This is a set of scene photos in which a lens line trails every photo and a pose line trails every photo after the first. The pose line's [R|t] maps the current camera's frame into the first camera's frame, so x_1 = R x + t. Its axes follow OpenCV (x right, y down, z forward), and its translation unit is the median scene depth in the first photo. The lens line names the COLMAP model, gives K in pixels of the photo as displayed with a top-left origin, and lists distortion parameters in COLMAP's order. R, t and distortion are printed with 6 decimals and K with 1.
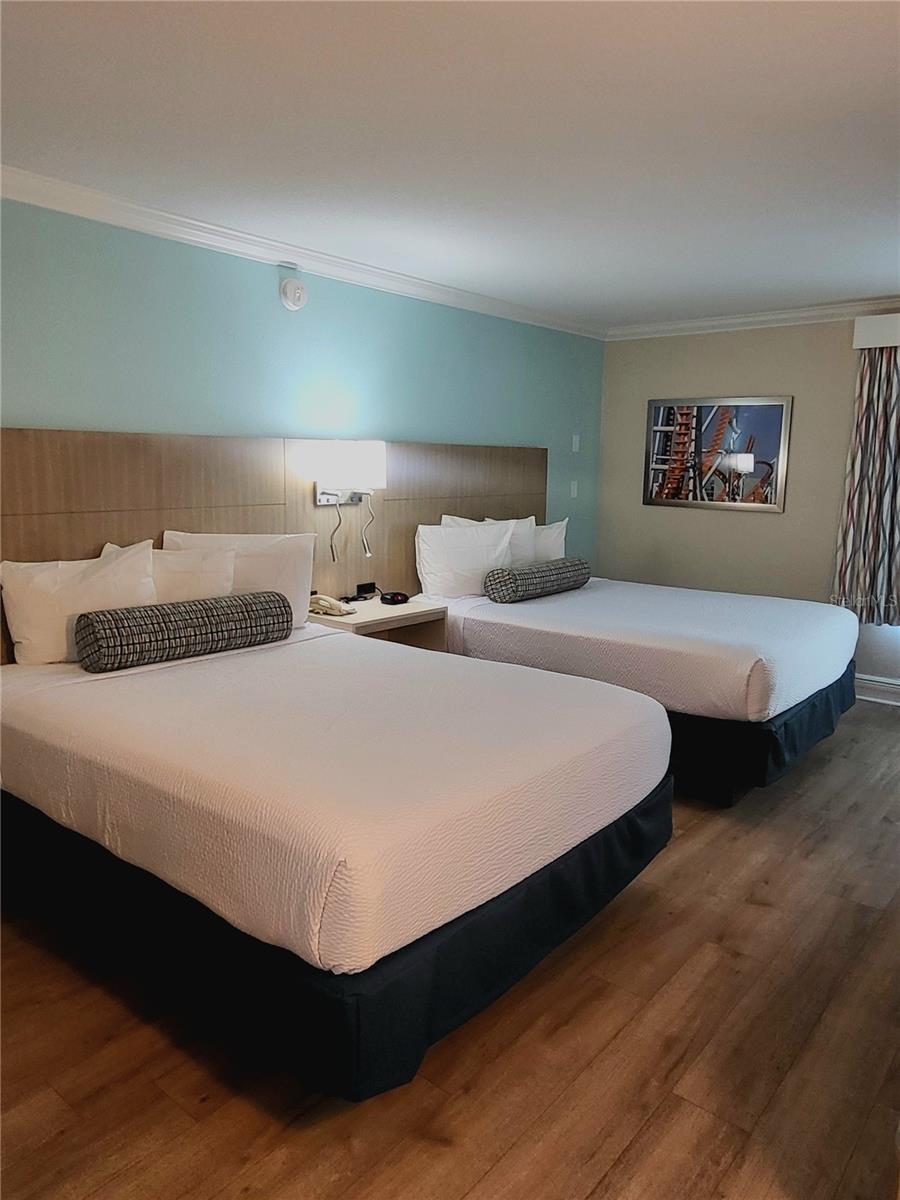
lens RADIAL K [[855.9, 0, 451.2], [0, 855.9, 580.8], [0, 0, 1]] dist [0.008138, 0.004246]
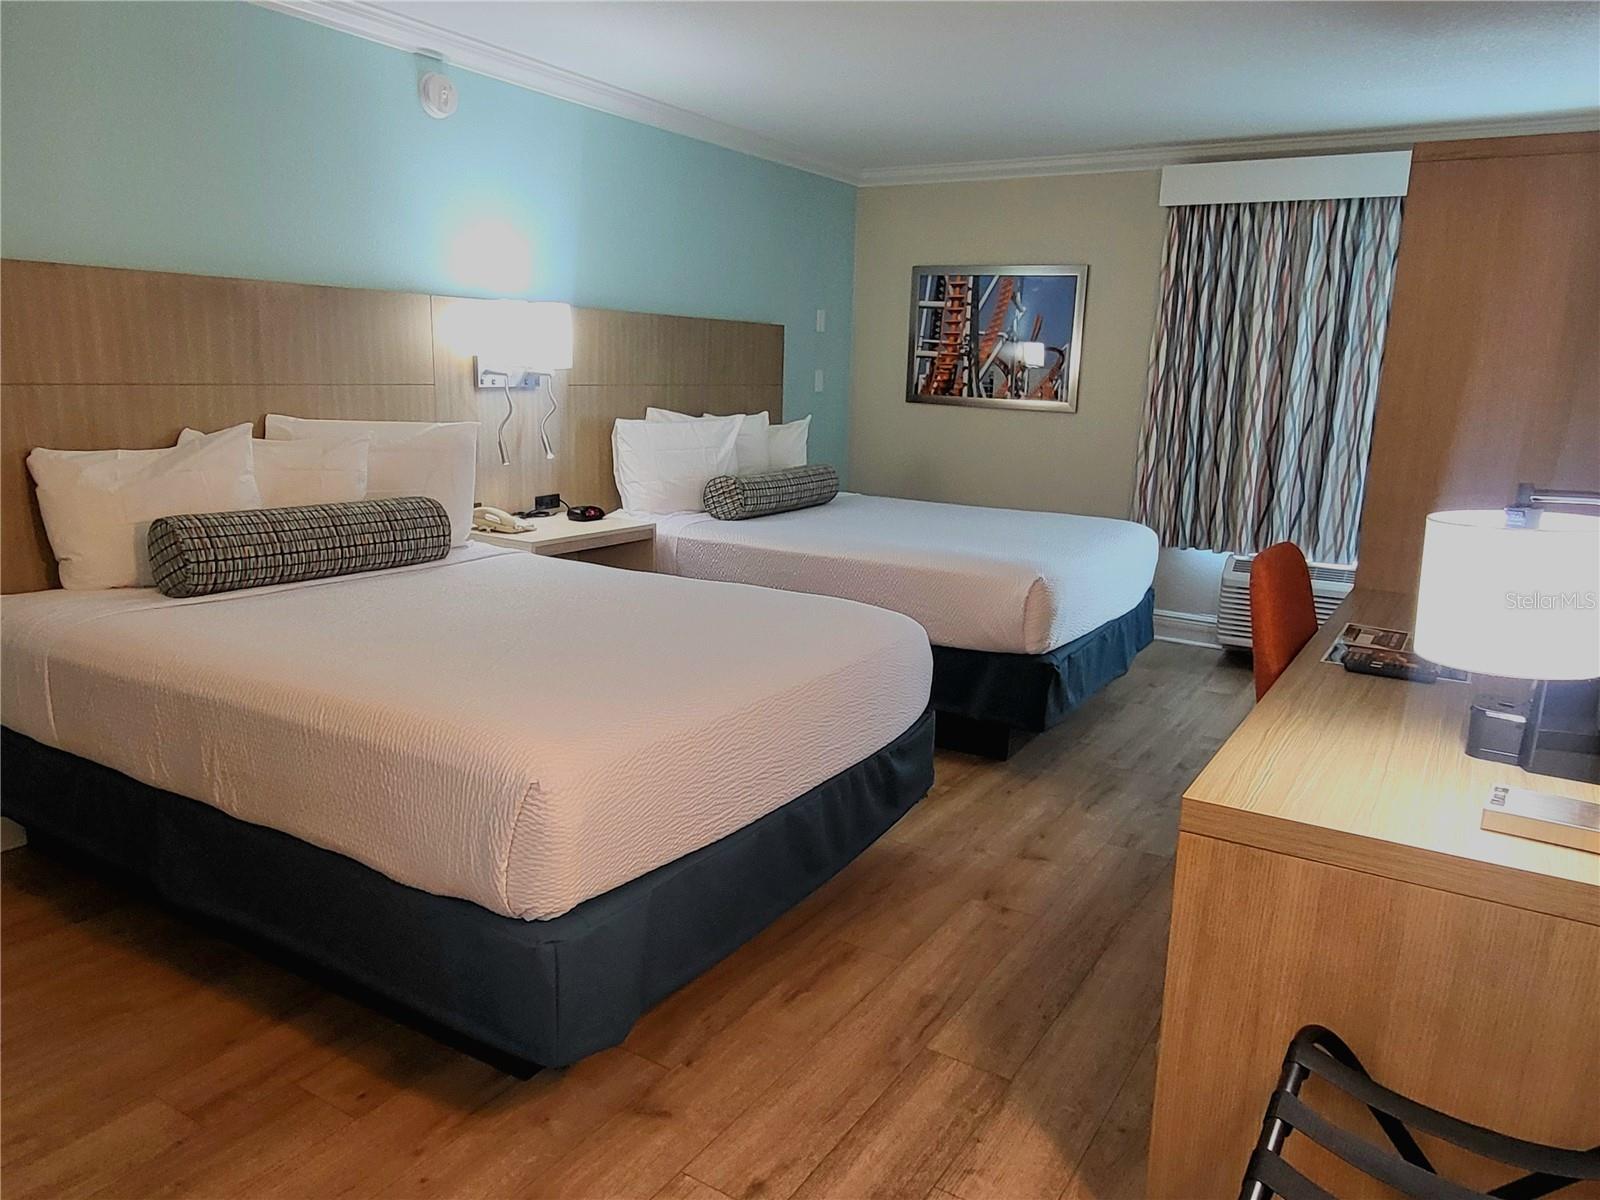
lens RADIAL K [[1141.2, 0, 830.2], [0, 1141.2, 603.4], [0, 0, 1]] dist [0.008138, 0.004246]
pose [[0.988953, -0.013456, 0.147616, -0.002508], [0.003189, 0.997572, 0.069571, 0.038017], [-0.148194, -0.068332, 0.986595, -0.057088]]
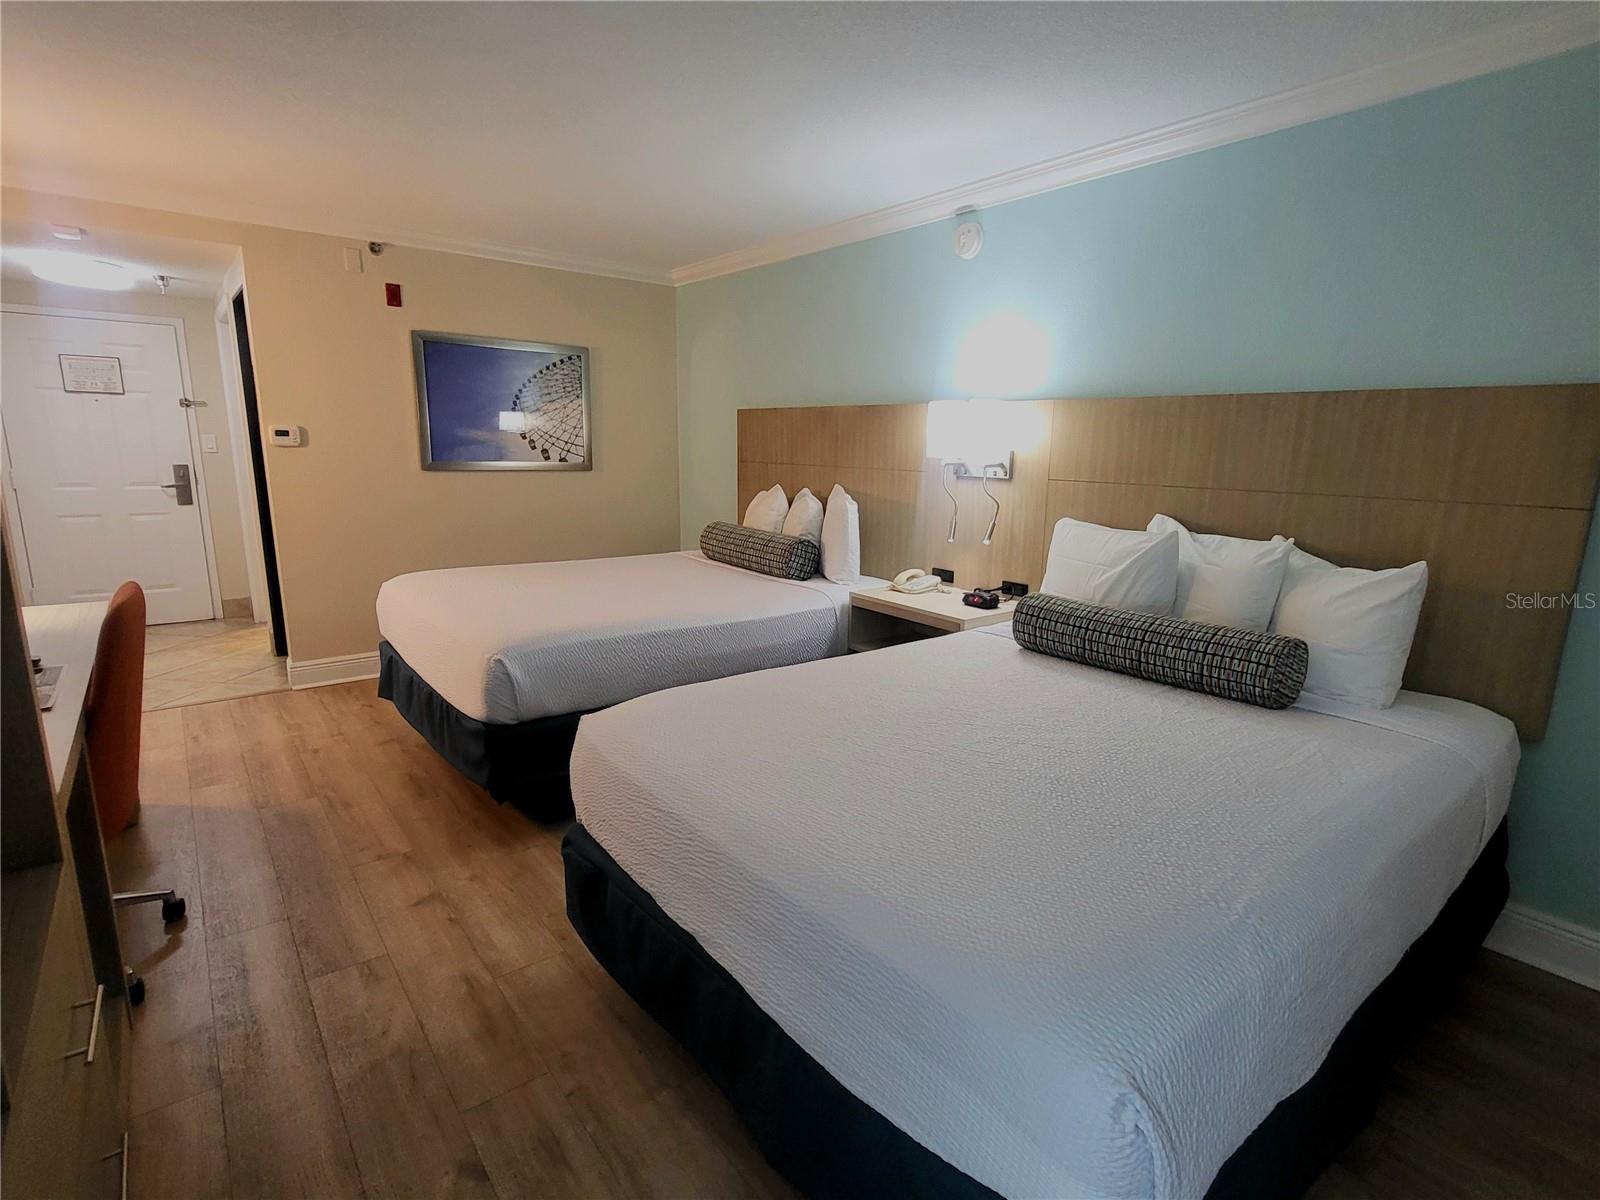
lens RADIAL K [[799.2, 0, 801.0], [0, 799.2, 607.6], [0, 0, 1]] dist [0.003479, 0.000493]
pose [[-0.216397, 0.180628, -0.959451, 0.850648], [-0.160972, 0.962685, 0.217543, -0.134117], [0.962944, 0.201520, -0.179247, 1.222709]]
